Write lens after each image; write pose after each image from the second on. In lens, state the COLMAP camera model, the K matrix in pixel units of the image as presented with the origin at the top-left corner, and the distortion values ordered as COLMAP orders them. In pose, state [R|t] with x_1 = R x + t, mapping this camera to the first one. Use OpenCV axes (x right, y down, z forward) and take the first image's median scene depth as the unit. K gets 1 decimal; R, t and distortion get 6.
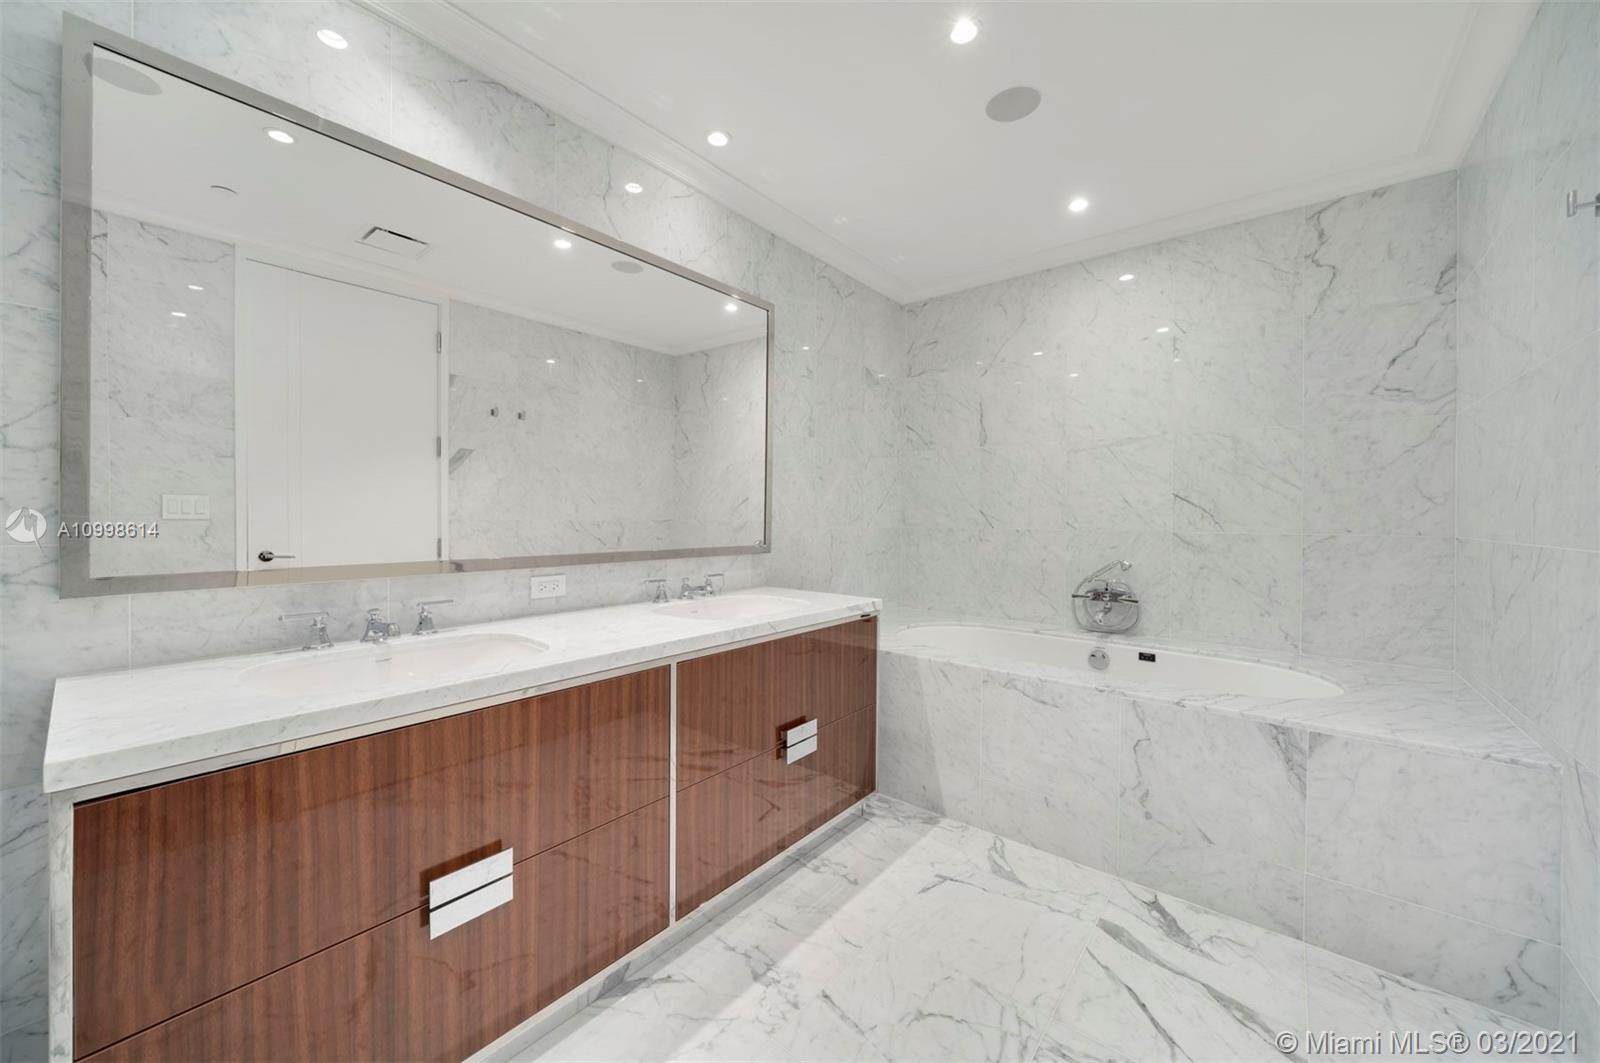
lens RADIAL K [[594.5, 0, 797.9], [0, 594.5, 523.6], [0, 0, 1]] dist [-0.007322, -0.000031]
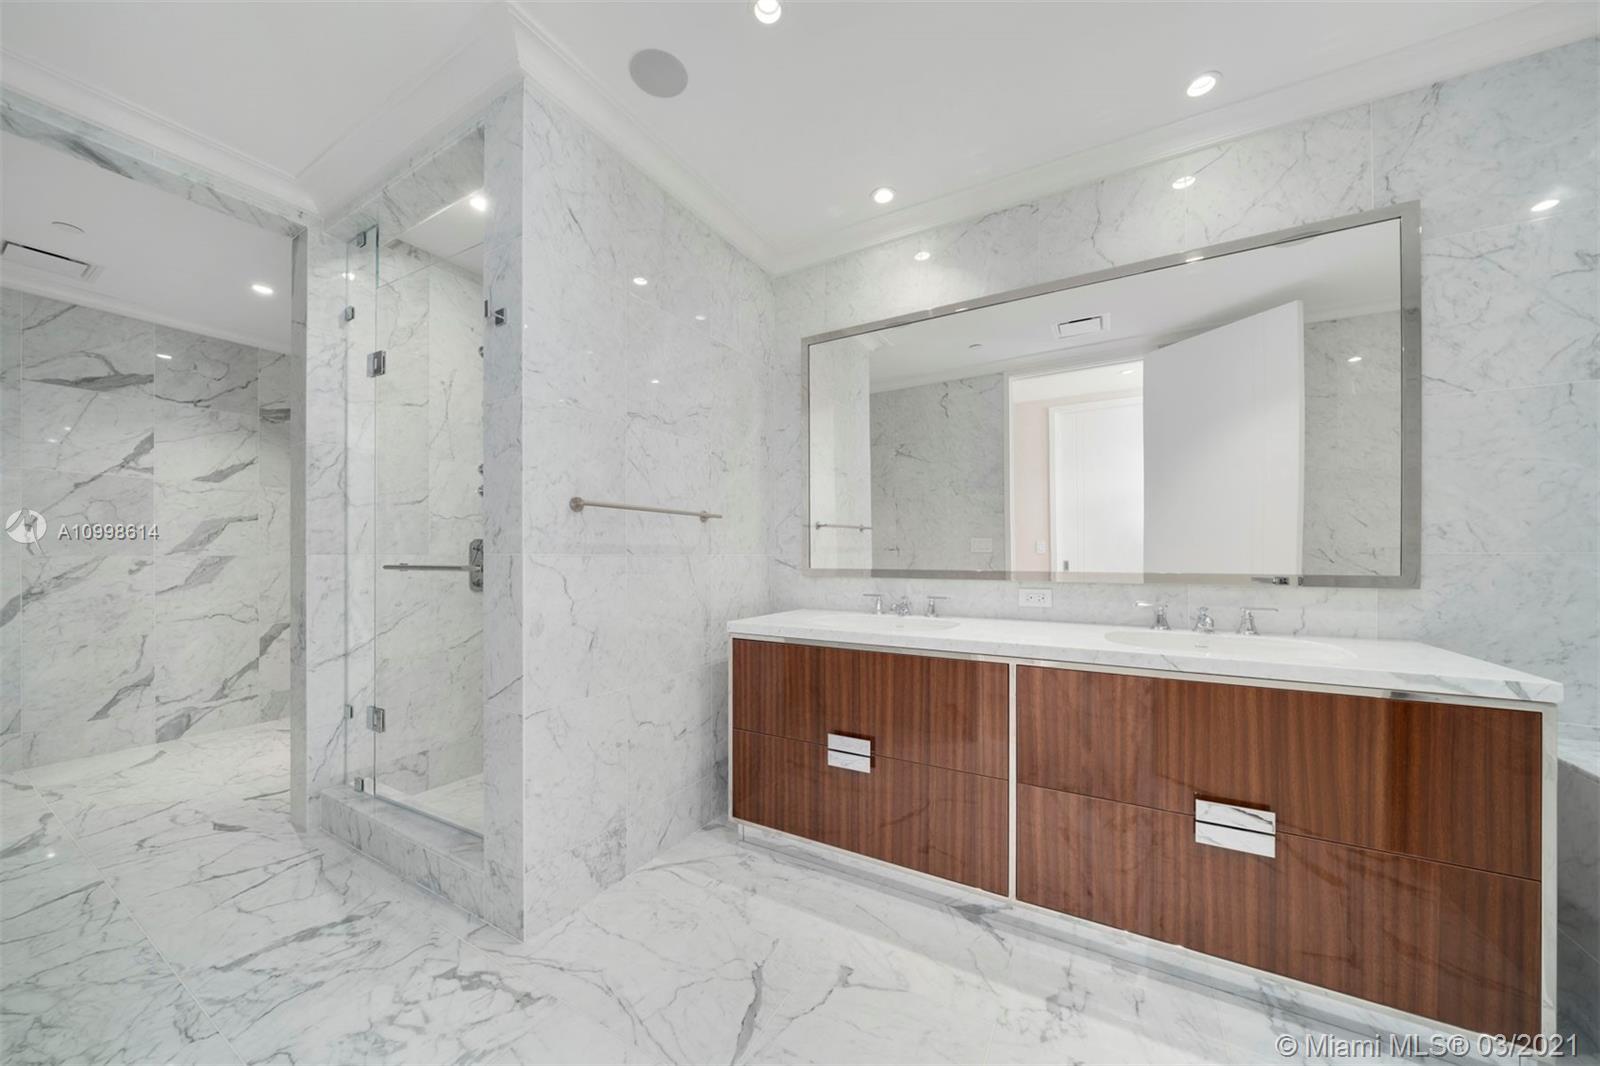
lens RADIAL K [[568.1, 0, 795.8], [0, 568.1, 555.8], [0, 0, 1]] dist [-0.002542, -0.000238]
pose [[0.160811, -0.003843, -0.986978, 0.681559], [-0.007068, 0.999962, -0.005046, 0.033754], [0.986960, 0.007787, 0.160778, 0.367014]]
